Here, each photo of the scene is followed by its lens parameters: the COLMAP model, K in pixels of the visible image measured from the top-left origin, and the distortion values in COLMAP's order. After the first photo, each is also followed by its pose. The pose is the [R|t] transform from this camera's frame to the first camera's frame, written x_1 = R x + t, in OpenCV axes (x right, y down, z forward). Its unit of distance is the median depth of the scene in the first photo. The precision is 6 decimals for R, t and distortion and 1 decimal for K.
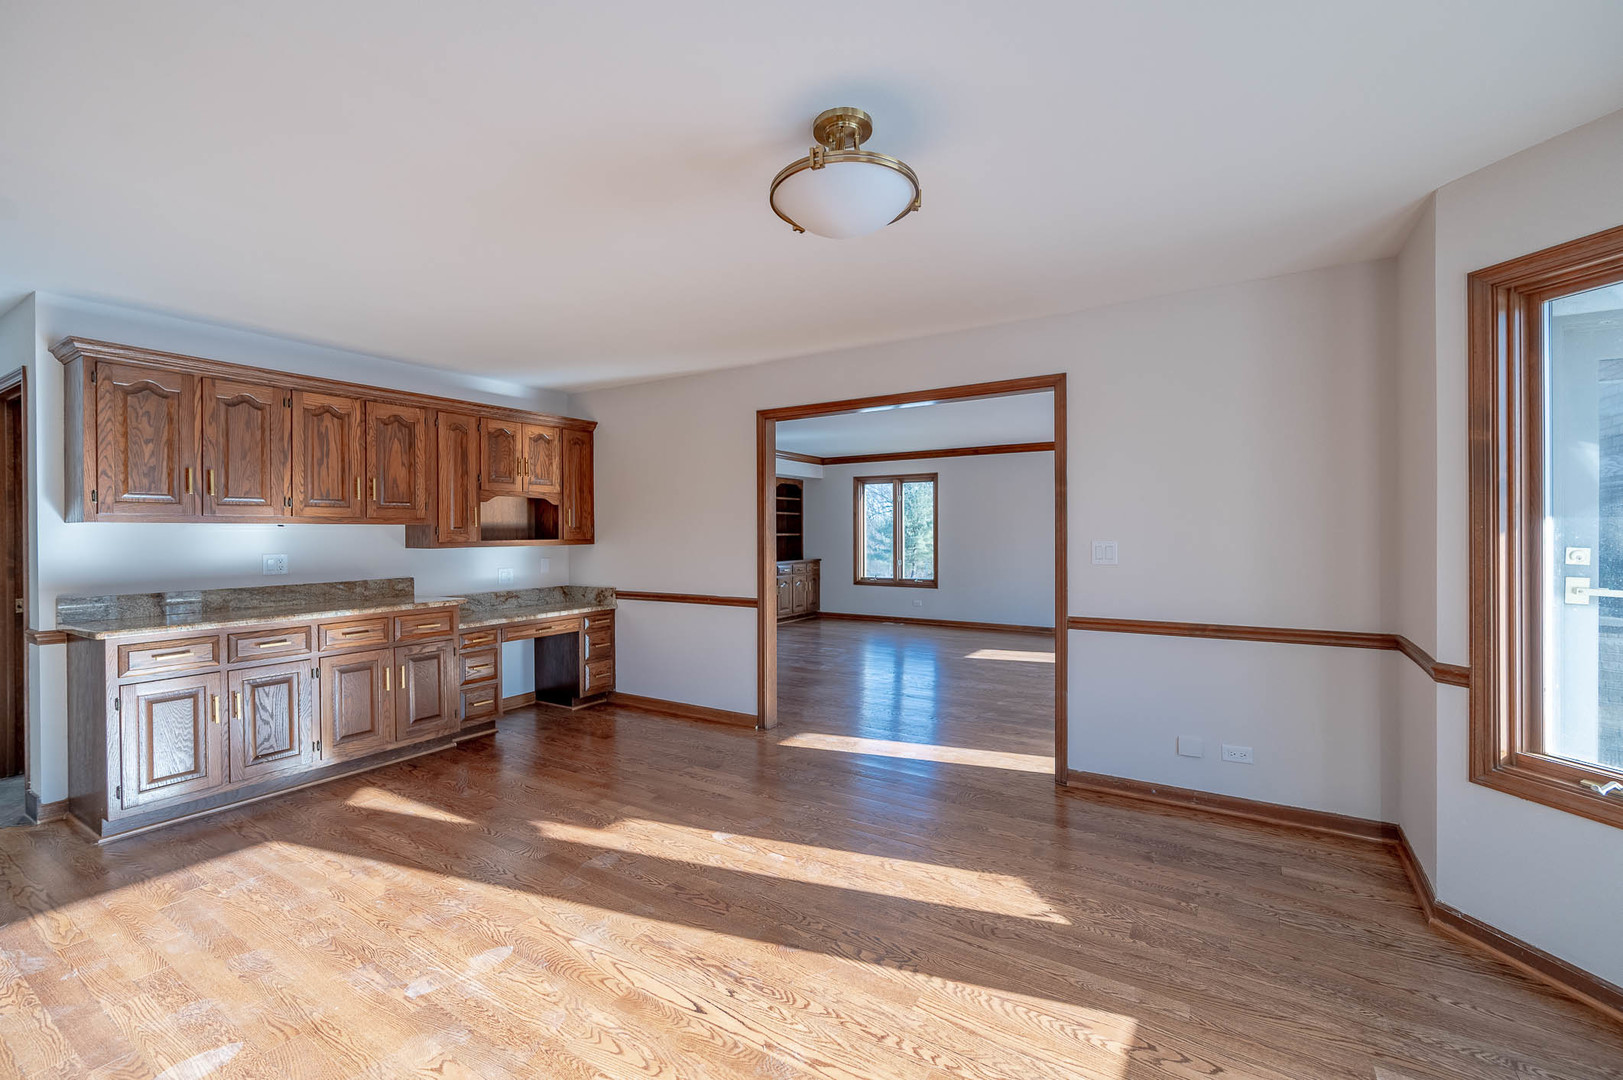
lens RADIAL K [[683.8, 0, 812.0], [0, 683.8, 538.5], [0, 0, 1]] dist [-0.002302, -0.000082]
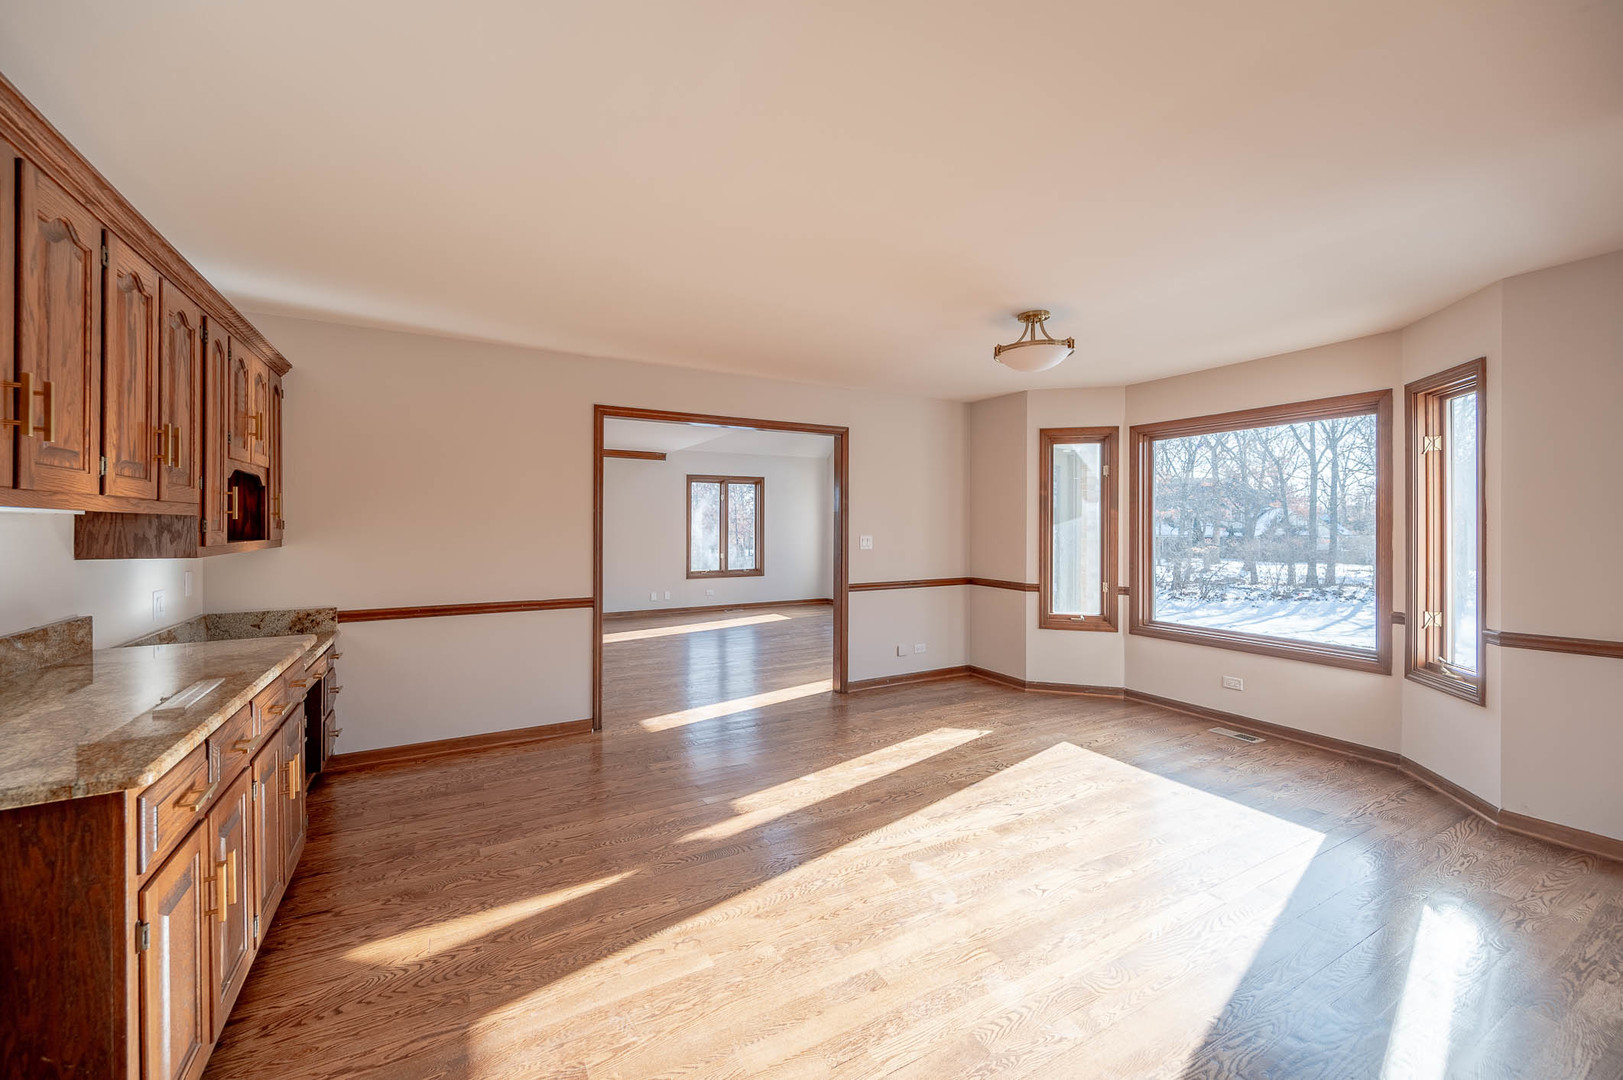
lens RADIAL K [[661.0, 0, 814.0], [0, 661.0, 527.5], [0, 0, 1]] dist [-0.003431, -0.000501]
pose [[0.465101, 0.004171, 0.885248, -0.861940], [0.004587, 0.999964, -0.007121, -0.004203], [-0.885246, 0.007373, 0.465065, 0.319106]]
